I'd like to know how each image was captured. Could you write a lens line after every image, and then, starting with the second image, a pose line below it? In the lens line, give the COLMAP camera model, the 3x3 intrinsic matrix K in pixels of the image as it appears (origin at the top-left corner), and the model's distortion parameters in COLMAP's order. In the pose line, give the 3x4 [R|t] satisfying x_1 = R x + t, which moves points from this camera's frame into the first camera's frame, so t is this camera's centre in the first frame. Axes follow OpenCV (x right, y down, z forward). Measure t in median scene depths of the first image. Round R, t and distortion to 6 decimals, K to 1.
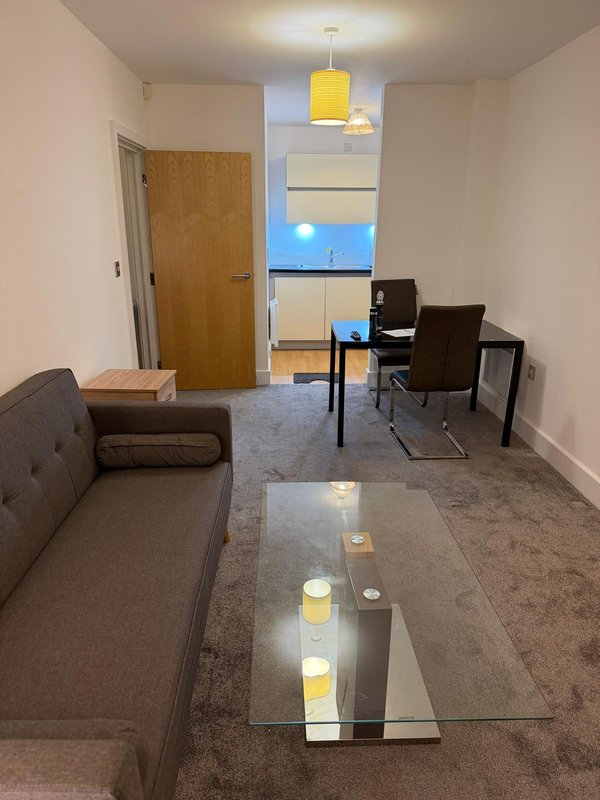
lens RADIAL K [[557.0, 0, 299.4], [0, 557.0, 407.3], [0, 0, 1]] dist [0.070711, -0.087051]
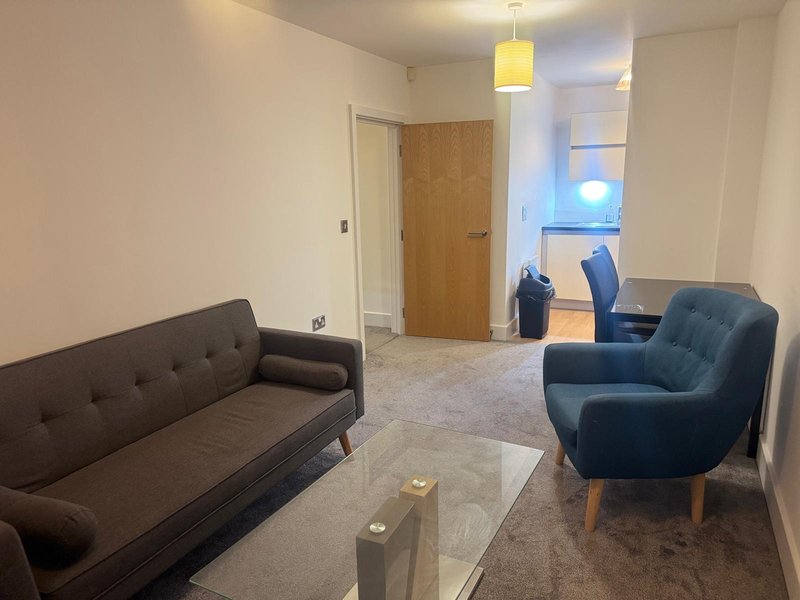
lens RADIAL K [[557.0, 0, 398.4], [0, 557.0, 331.0], [0, 0, 1]] dist [0.070711, -0.087051]
pose [[0.897706, 0.086767, -0.431966, 0.250639], [-0.113626, 0.992845, -0.036709, 0.005602], [0.425690, 0.082037, 0.901142, -0.003601]]
